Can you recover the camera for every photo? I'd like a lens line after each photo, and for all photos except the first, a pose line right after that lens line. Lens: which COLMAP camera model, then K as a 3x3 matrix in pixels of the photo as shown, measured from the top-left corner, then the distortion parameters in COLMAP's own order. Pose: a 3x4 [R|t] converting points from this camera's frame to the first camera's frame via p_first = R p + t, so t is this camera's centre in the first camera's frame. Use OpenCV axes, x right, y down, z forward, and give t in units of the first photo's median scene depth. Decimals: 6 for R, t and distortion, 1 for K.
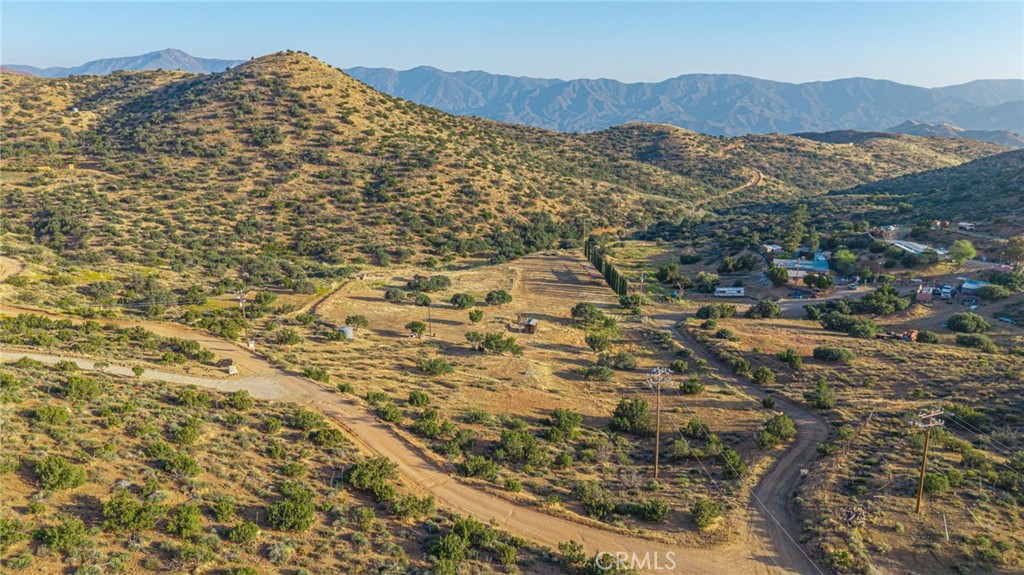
lens RADIAL K [[685.8, 0, 512.0], [0, 685.8, 287.5], [0, 0, 1]] dist [0.098793, -0.146542]
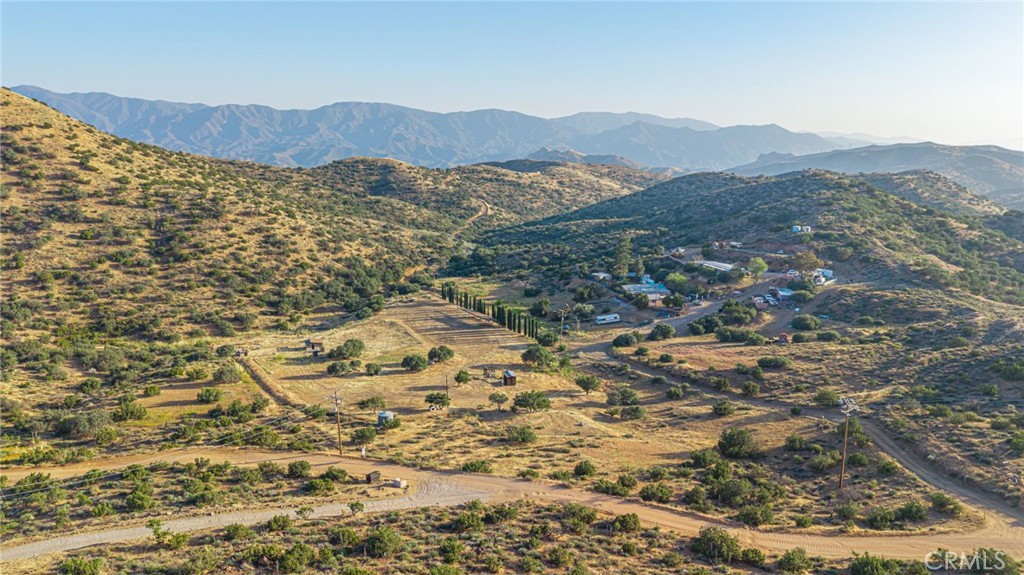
lens RADIAL K [[689.3, 0, 512.0], [0, 689.3, 287.5], [0, 0, 1]] dist [0.051209, -0.050593]
pose [[0.889114, -0.101774, 0.446226, -0.193343], [0.118217, 0.992946, -0.009082, -0.031606], [-0.442154, 0.060827, 0.894874, 0.032431]]
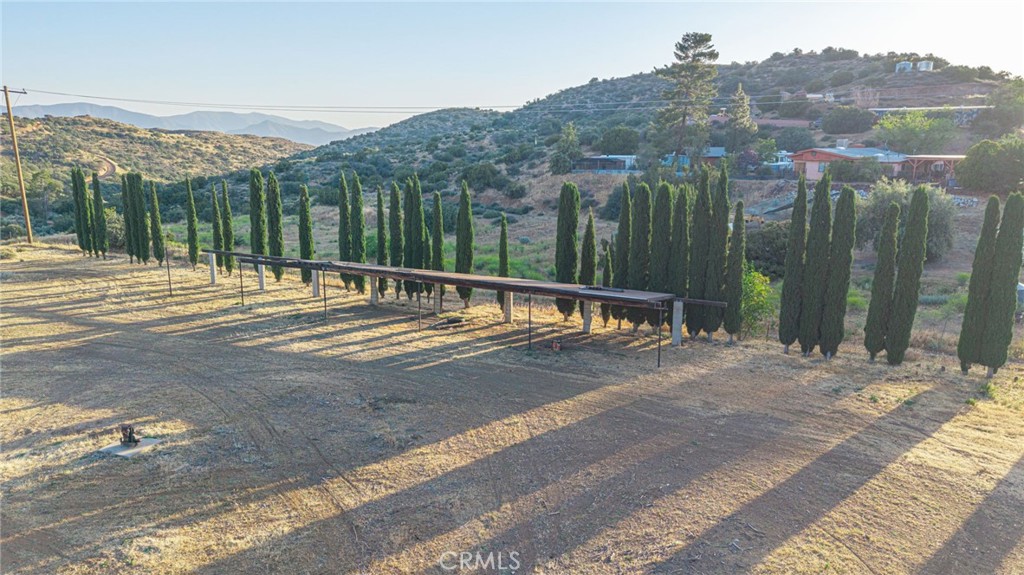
lens RADIAL K [[689.3, 0, 512.0], [0, 689.3, 287.5], [0, 0, 1]] dist [0.051209, -0.050593]
pose [[0.550444, -0.174159, 0.816505, 0.008093], [0.207660, 0.975824, 0.068148, -0.018303], [-0.808634, 0.132044, 0.573303, 0.602068]]
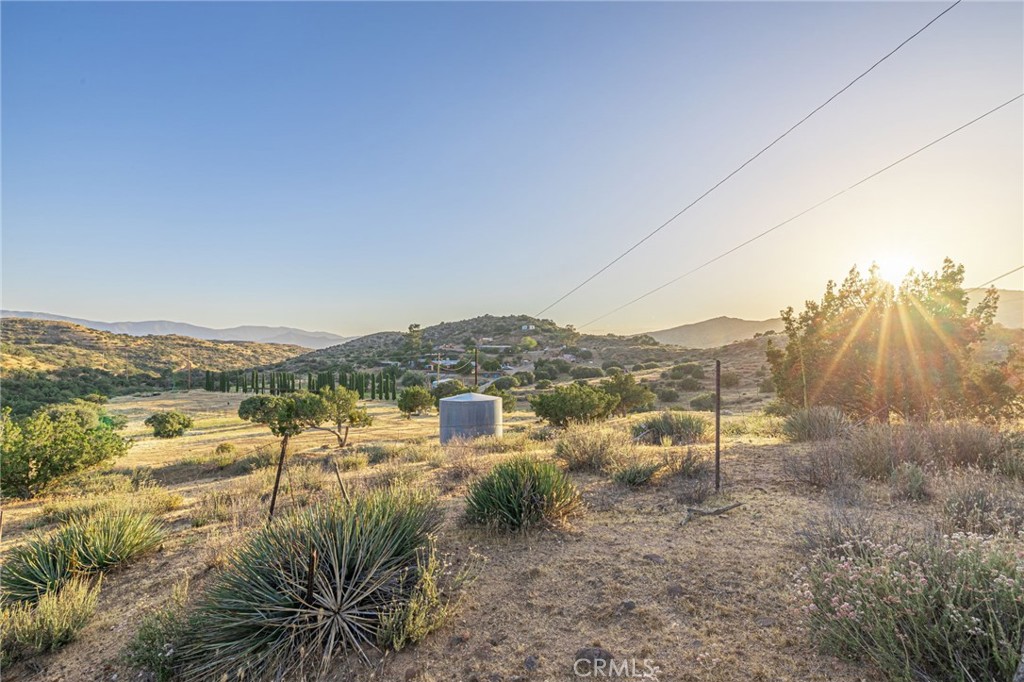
lens RADIAL K [[426.9, 0, 512.0], [0, 426.9, 341.0], [0, 0, 1]] dist [0.000953, 0.000036]
pose [[0.420600, 0.004664, 0.907234, -0.137582], [0.226152, 0.967881, -0.109822, 0.022424], [-0.878607, 0.251364, 0.406036, 0.378938]]
